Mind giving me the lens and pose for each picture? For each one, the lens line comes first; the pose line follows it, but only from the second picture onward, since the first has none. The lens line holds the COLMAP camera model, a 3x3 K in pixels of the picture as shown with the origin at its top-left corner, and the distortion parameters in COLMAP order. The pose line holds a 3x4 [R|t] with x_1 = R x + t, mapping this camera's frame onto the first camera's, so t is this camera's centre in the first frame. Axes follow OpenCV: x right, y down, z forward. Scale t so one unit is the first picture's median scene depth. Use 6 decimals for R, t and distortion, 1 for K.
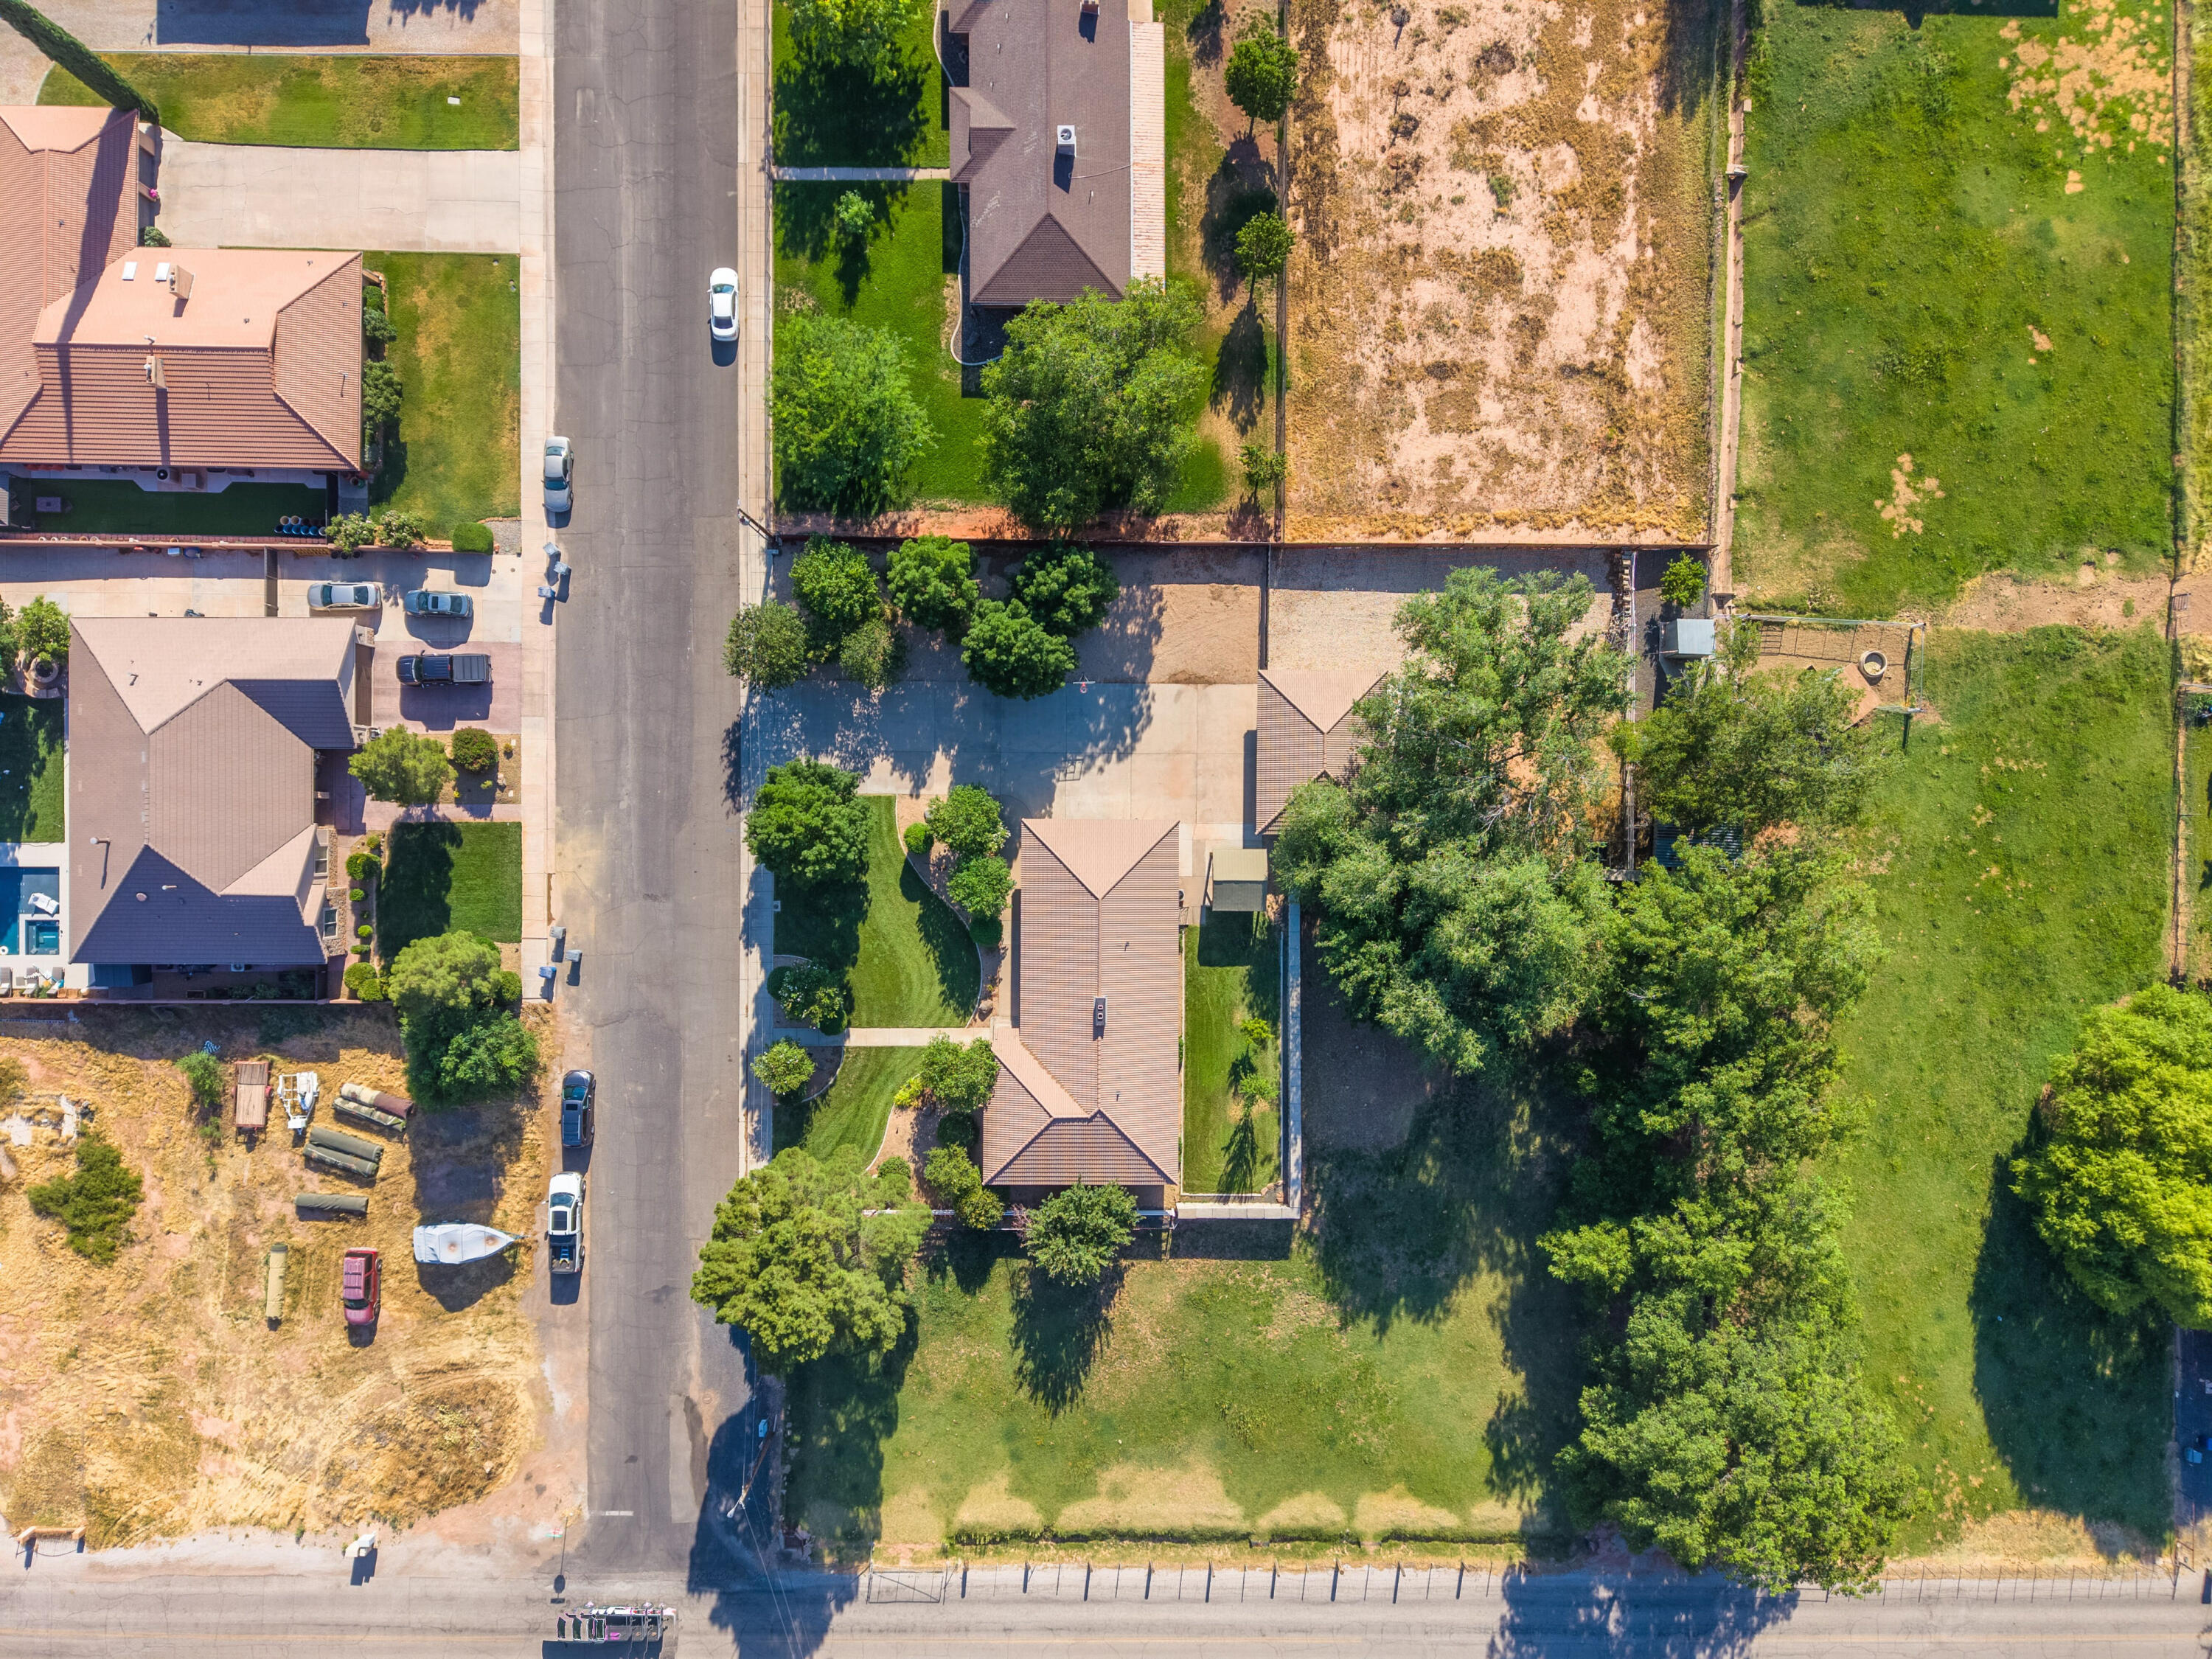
lens RADIAL K [[1476.3, 0, 1109.8], [0, 1476.3, 838.3], [0, 0, 1]] dist [0.025389, -0.022512]
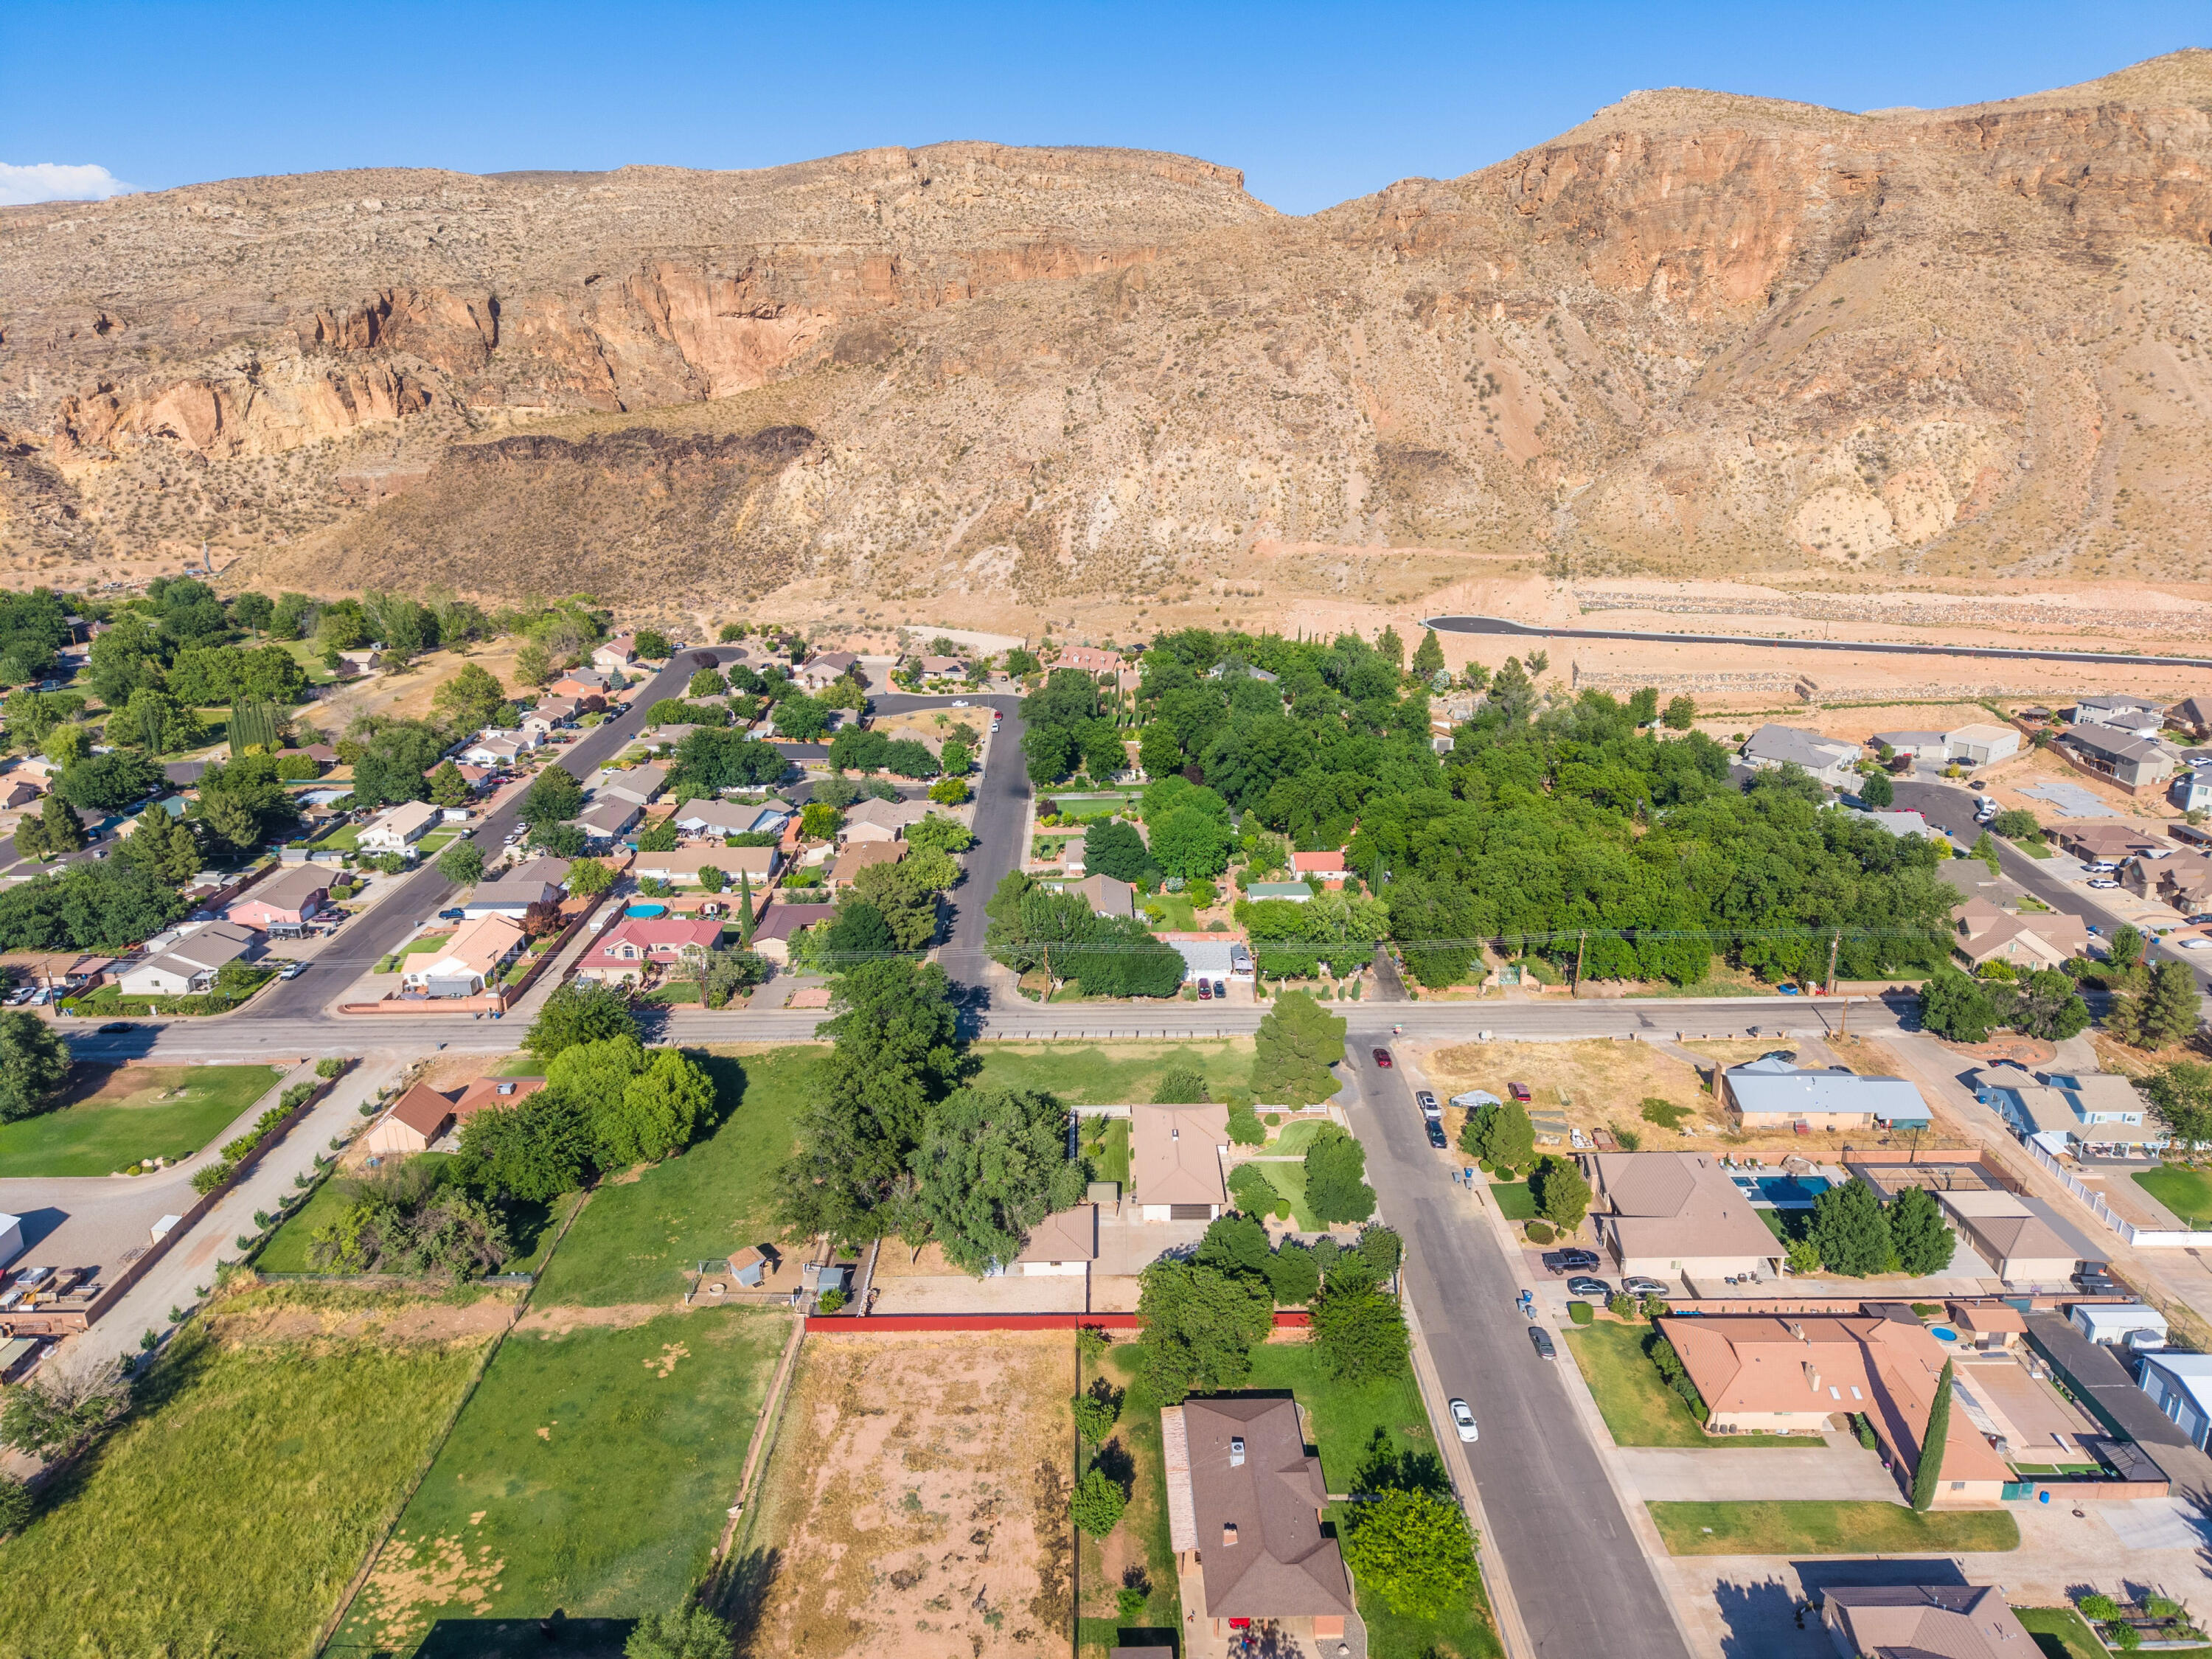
lens RADIAL K [[1476.3, 0, 1100.5], [0, 1476.3, 833.8], [0, 0, 1]] dist [0.025389, -0.022512]
pose [[-0.999898, -0.000823, -0.014233, 0.114423], [-0.013258, -0.313424, 0.949521, -1.539143], [-0.005242, 0.949613, 0.313381, 0.004277]]
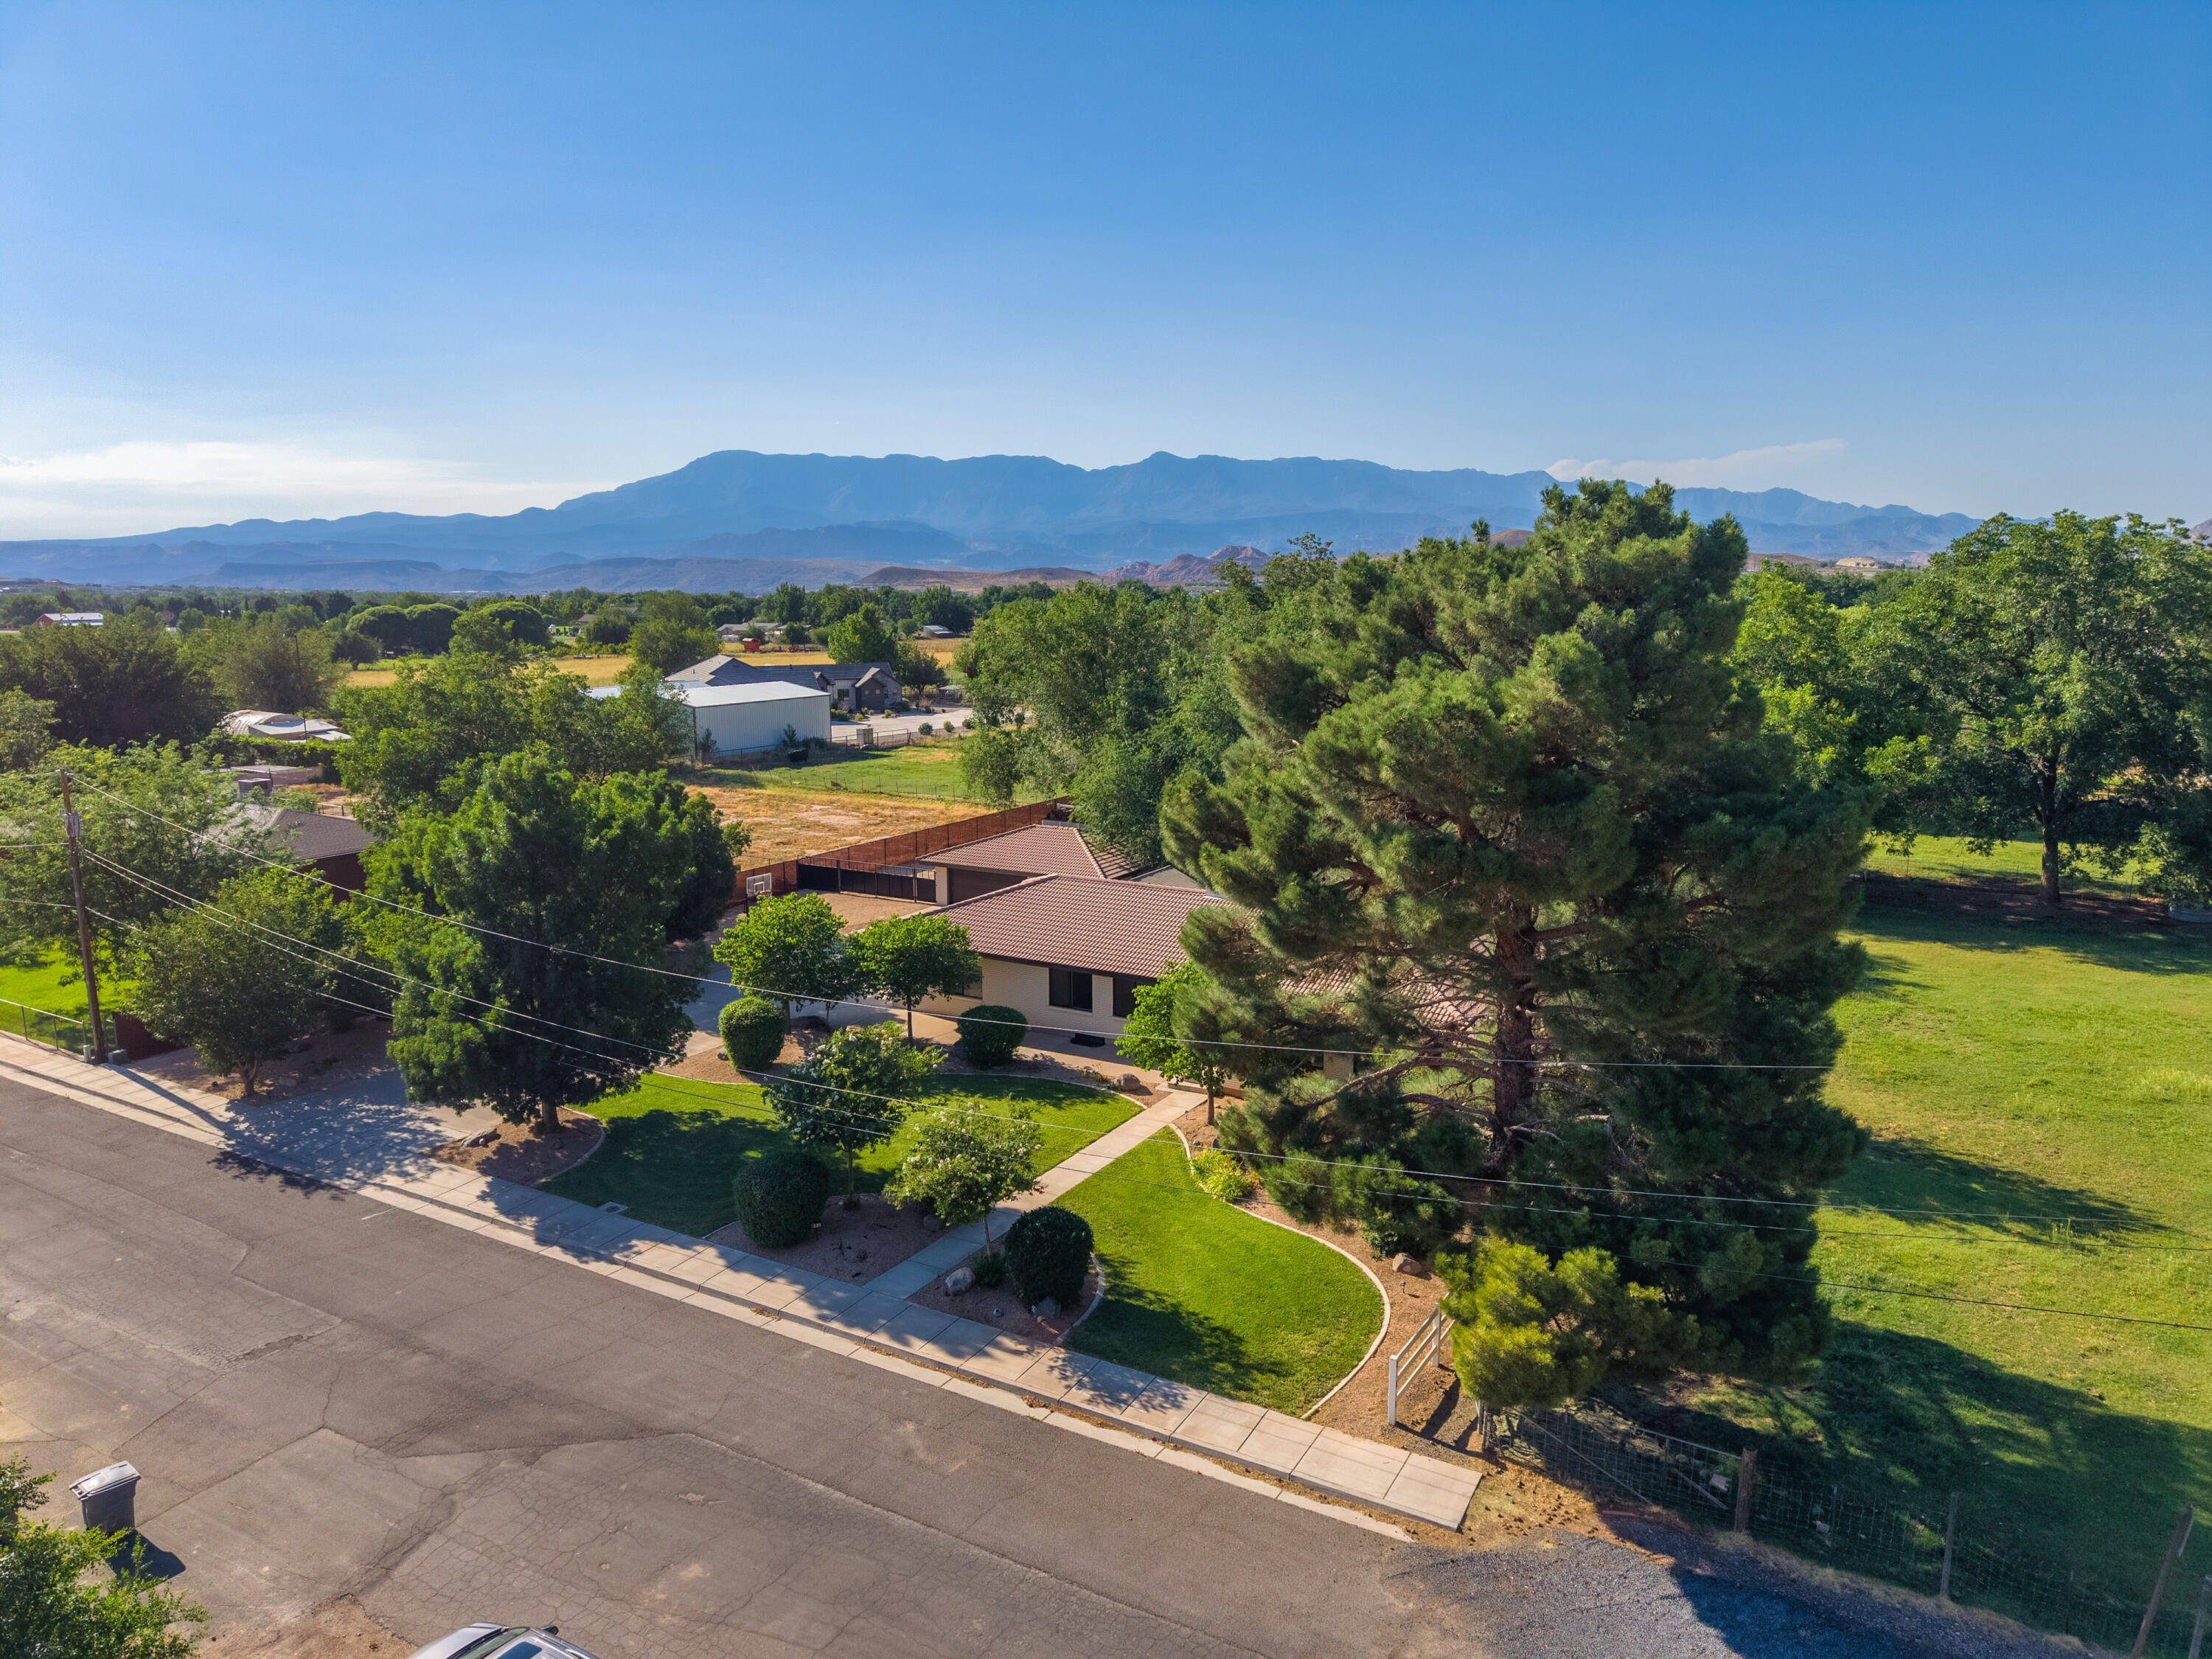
lens RADIAL K [[1476.3, 0, 1102.4], [0, 1476.3, 833.5], [0, 0, 1]] dist [0.025389, -0.022512]
pose [[0.513873, -0.158734, 0.843053, -0.462841], [0.857748, 0.078766, -0.508000, 0.335683], [0.014233, 0.984174, 0.176630, 0.840876]]
